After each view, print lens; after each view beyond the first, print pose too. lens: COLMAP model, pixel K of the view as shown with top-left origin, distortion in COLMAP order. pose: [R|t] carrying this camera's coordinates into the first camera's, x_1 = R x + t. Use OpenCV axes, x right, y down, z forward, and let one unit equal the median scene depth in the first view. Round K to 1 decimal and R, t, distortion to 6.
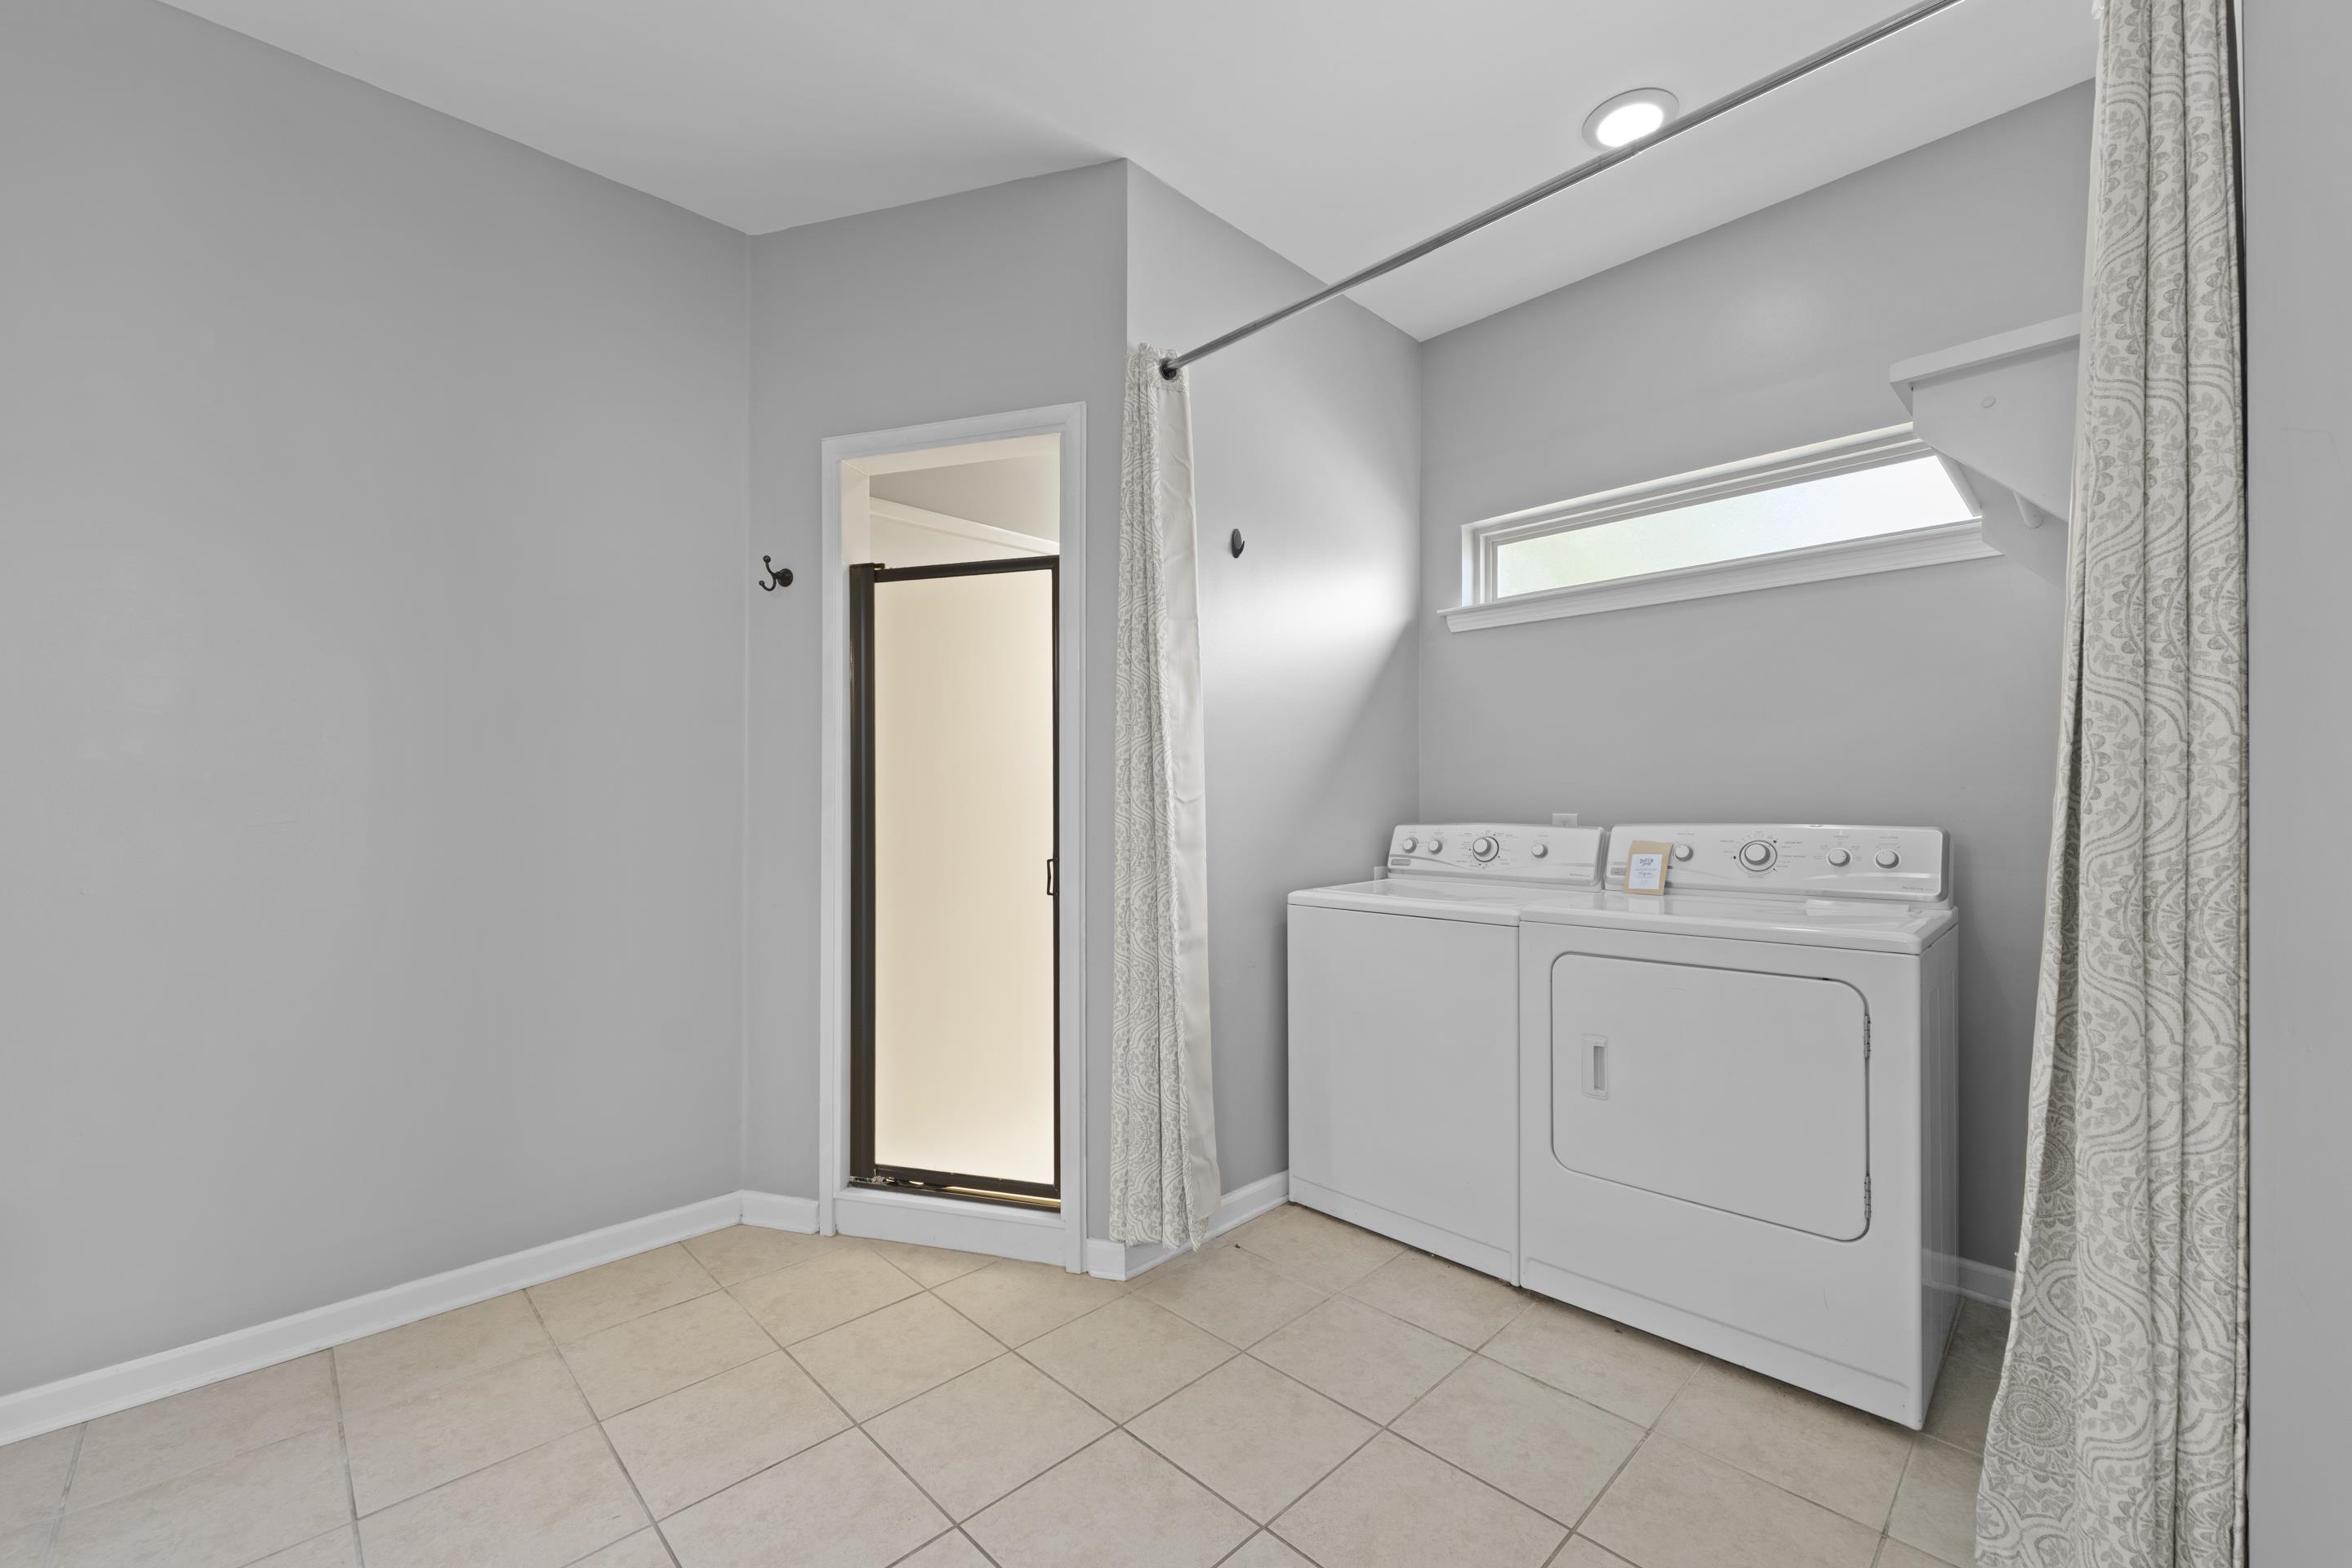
lens RADIAL K [[945.6, 0, 1153.0], [0, 945.6, 803.6], [0, 0, 1]] dist [0.002641, -0.000451]
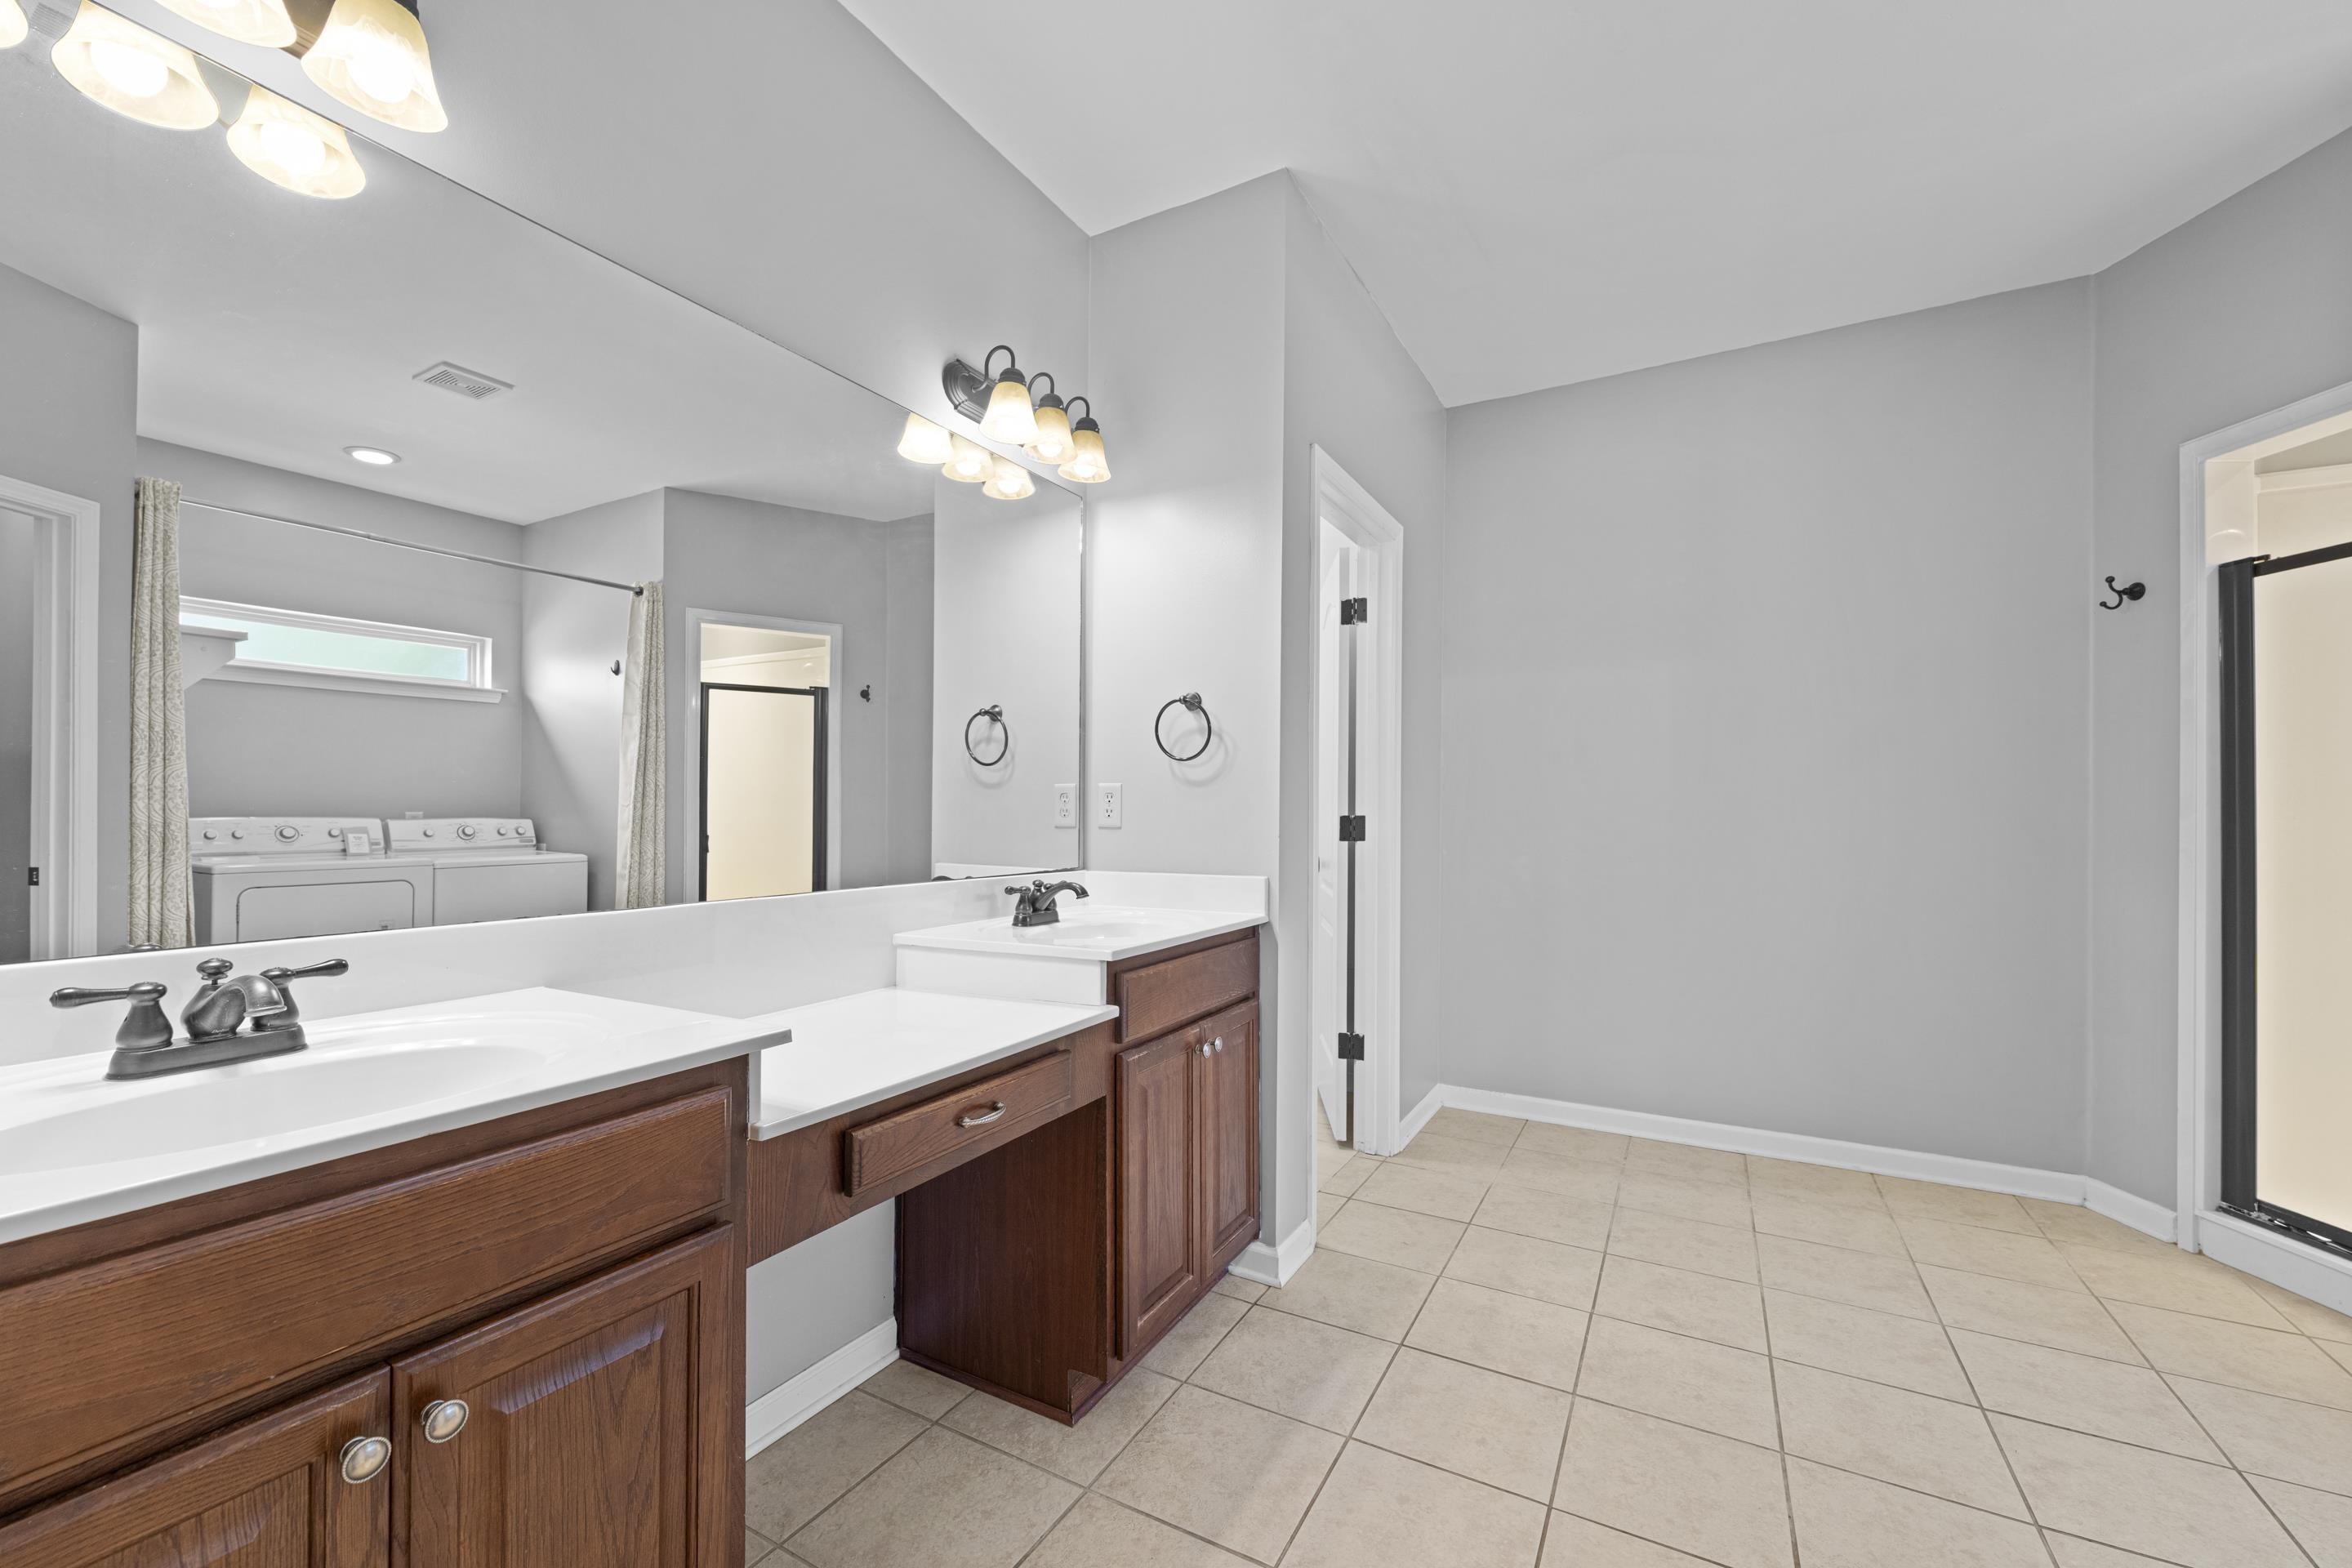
lens RADIAL K [[945.6, 0, 1177.4], [0, 945.6, 802.7], [0, 0, 1]] dist [0.002641, -0.000451]
pose [[0.296669, -0.005218, -0.954966, 0.288280], [-0.004909, 0.999964, -0.006989, 0.002062], [0.954968, 0.006762, 0.296632, -0.299780]]
